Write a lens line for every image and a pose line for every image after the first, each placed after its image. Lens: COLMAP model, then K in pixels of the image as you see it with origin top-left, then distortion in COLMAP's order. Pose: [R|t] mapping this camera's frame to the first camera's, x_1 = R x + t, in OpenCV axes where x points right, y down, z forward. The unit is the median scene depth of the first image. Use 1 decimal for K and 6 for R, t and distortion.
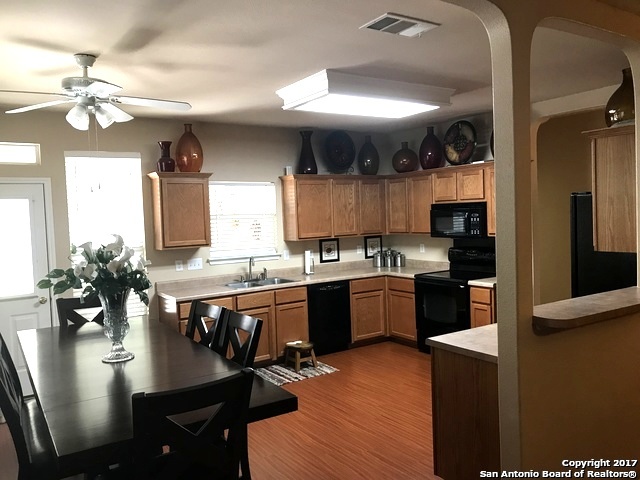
lens RADIAL K [[528.4, 0, 316.0], [0, 528.4, 237.3], [0, 0, 1]] dist [0.036782, -0.053562]
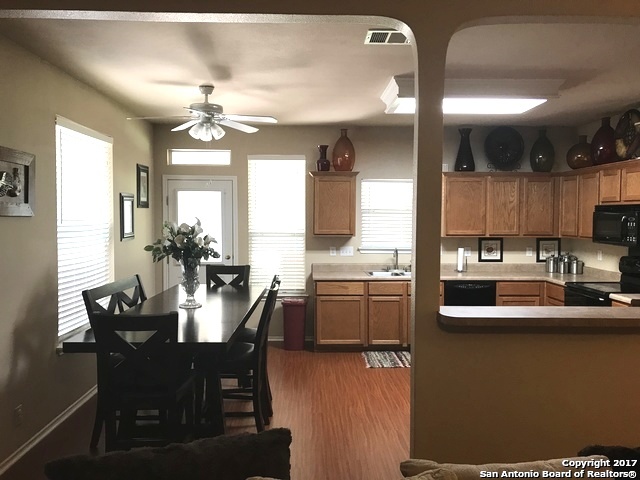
lens RADIAL K [[528.4, 0, 317.6], [0, 528.4, 238.6], [0, 0, 1]] dist [0.036782, -0.053562]
pose [[0.845985, 0.064104, -0.529340, 0.327023], [-0.059203, 0.997901, 0.026231, -0.002865], [0.529910, 0.009147, 0.848004, -0.000756]]
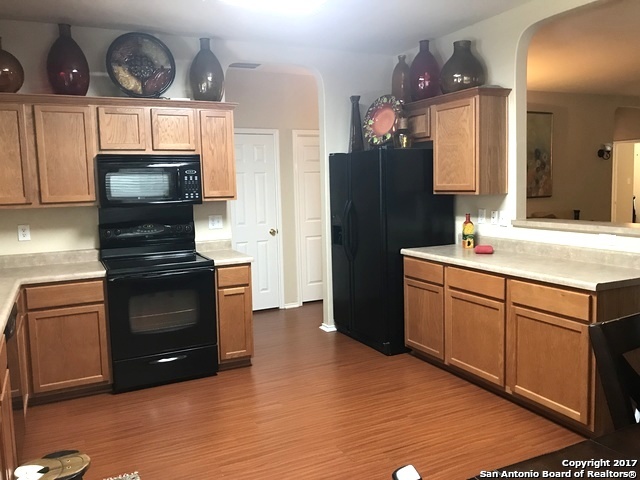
lens RADIAL K [[528.4, 0, 324.4], [0, 528.4, 229.1], [0, 0, 1]] dist [0.036782, -0.053562]
pose [[0.125021, -0.060749, 0.990292, -0.400266], [0.068559, 0.996267, 0.052460, 0.010463], [-0.989782, 0.061335, 0.128720, 0.729014]]
